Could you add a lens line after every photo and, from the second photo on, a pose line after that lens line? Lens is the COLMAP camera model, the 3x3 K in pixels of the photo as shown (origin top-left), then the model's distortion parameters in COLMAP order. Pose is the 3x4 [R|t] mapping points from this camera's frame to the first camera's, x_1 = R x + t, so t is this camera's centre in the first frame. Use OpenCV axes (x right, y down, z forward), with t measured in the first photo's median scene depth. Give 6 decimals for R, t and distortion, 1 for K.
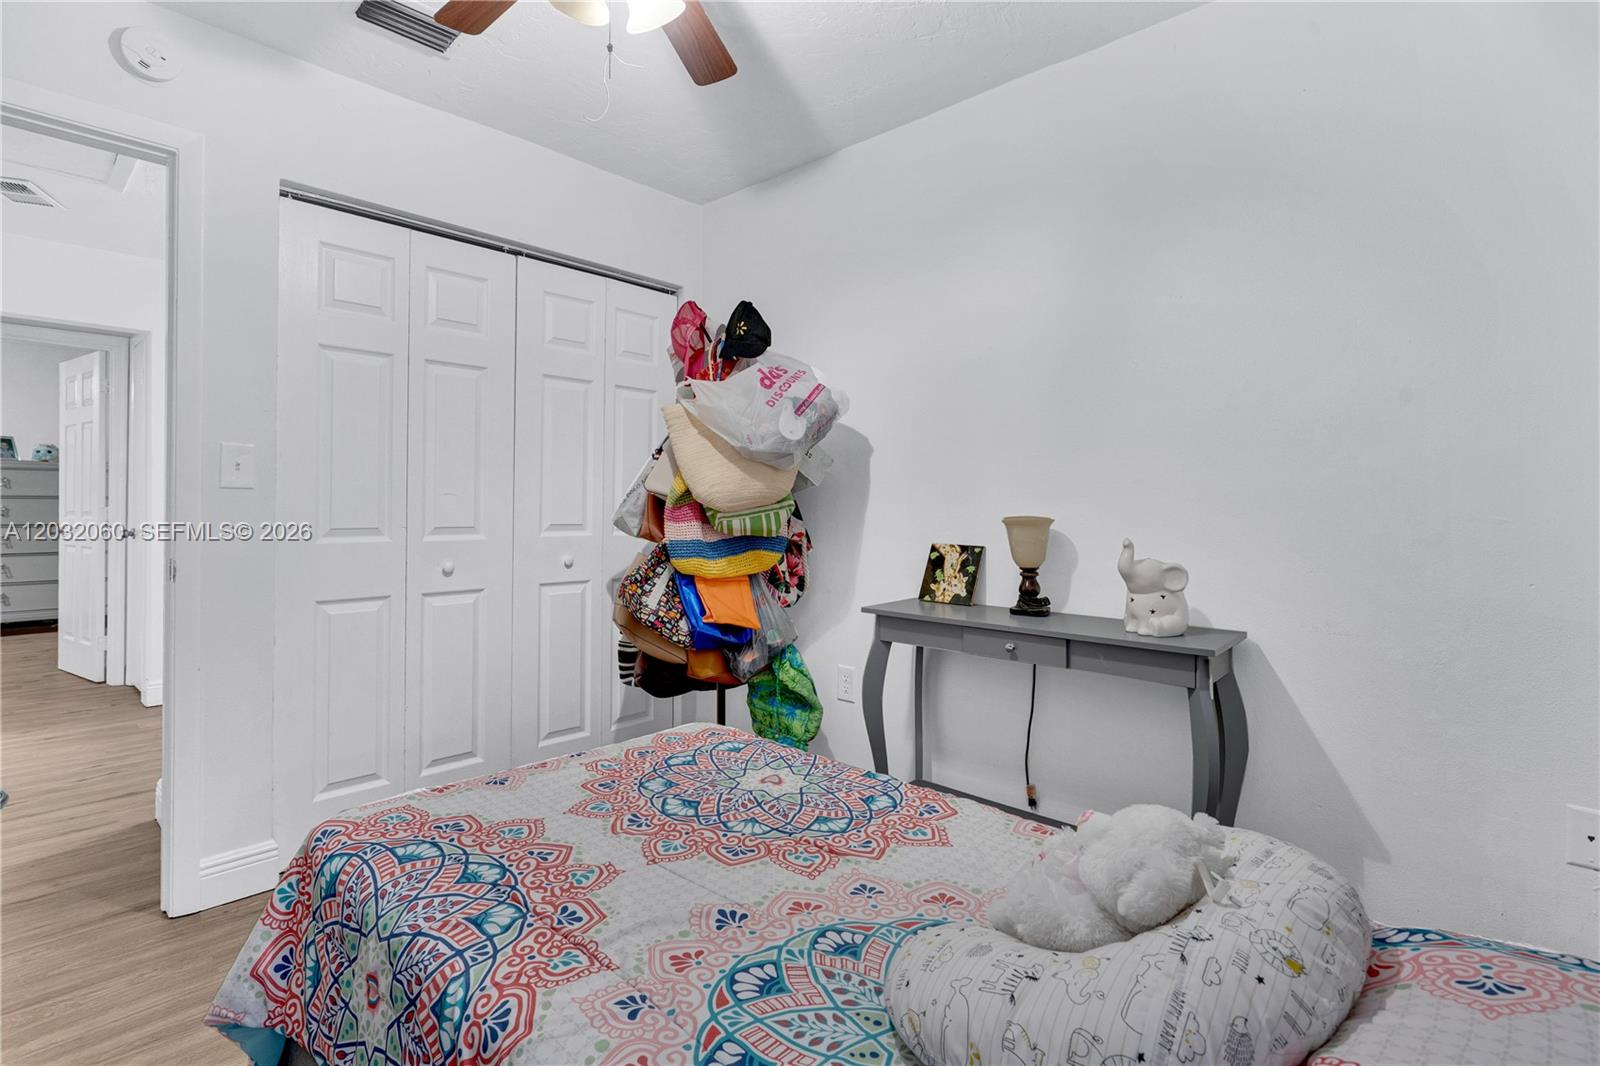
lens RADIAL K [[762.7, 0, 798.5], [0, 762.7, 507.0], [0, 0, 1]] dist [-0.001619, -0.000317]
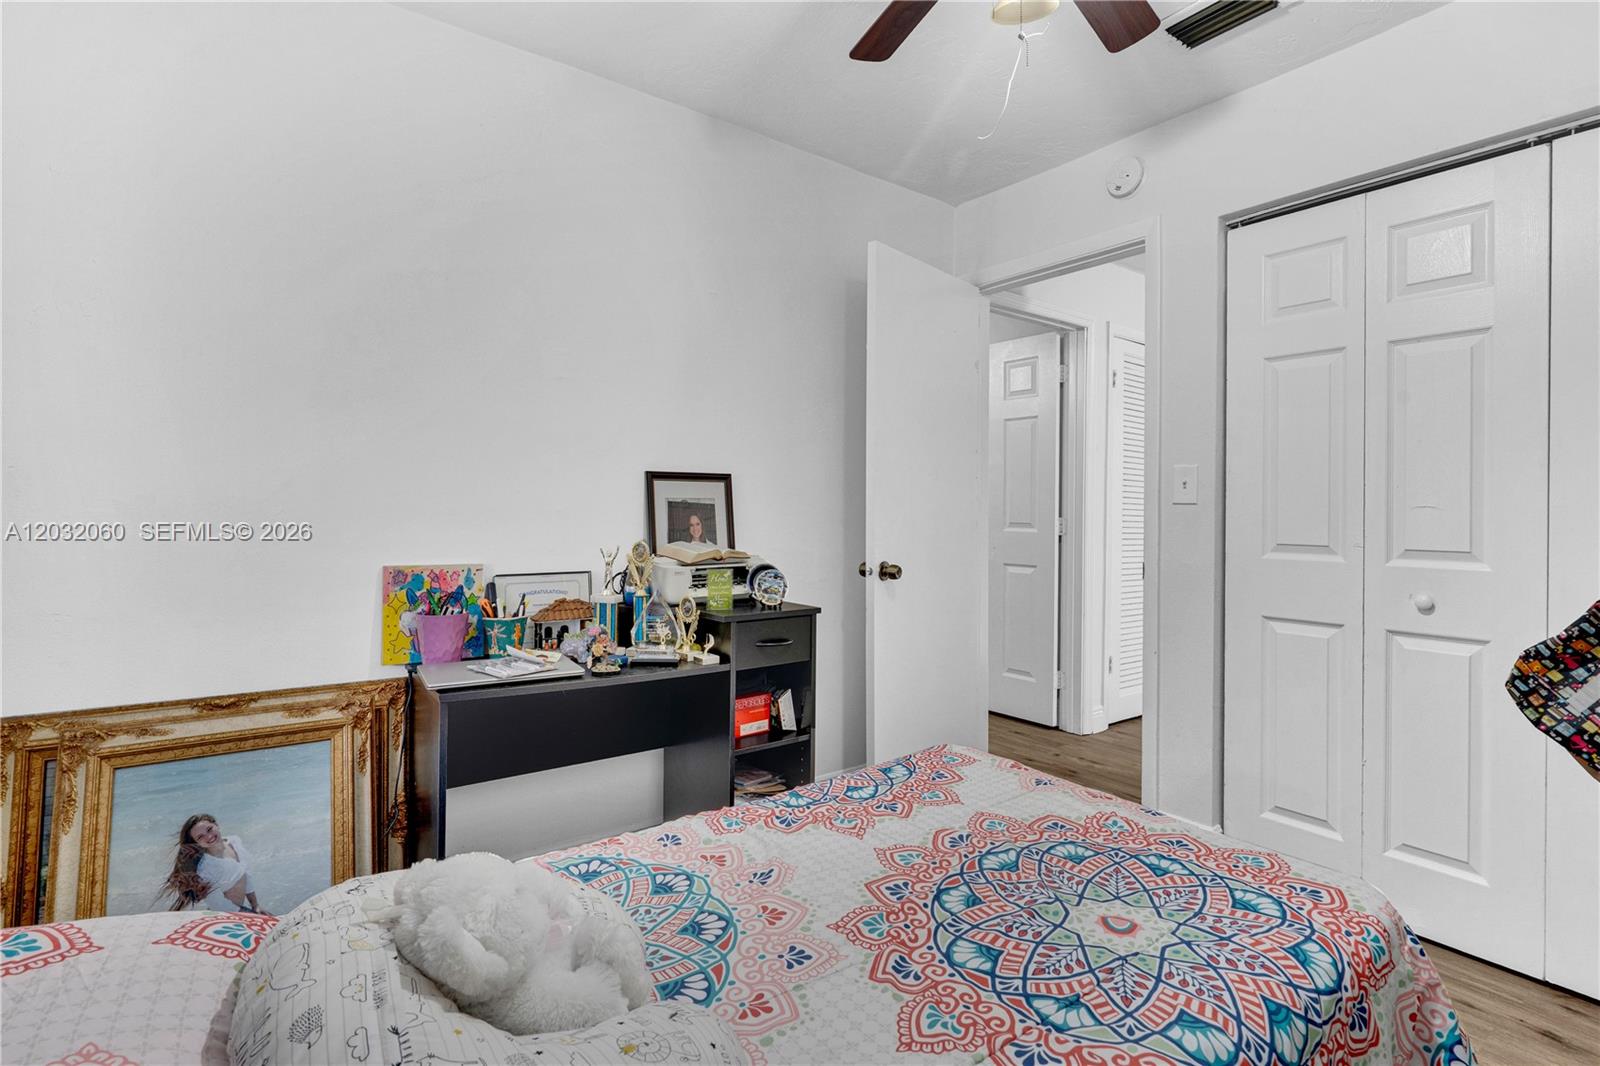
lens RADIAL K [[763.9, 0, 791.2], [0, 763.9, 529.5], [0, 0, 1]] dist [-0.001511, -0.000347]
pose [[-0.185134, 0.018614, -0.982537, 0.707280], [-0.010534, 0.999726, 0.020924, -0.006548], [0.982657, 0.014224, -0.184887, 0.859840]]
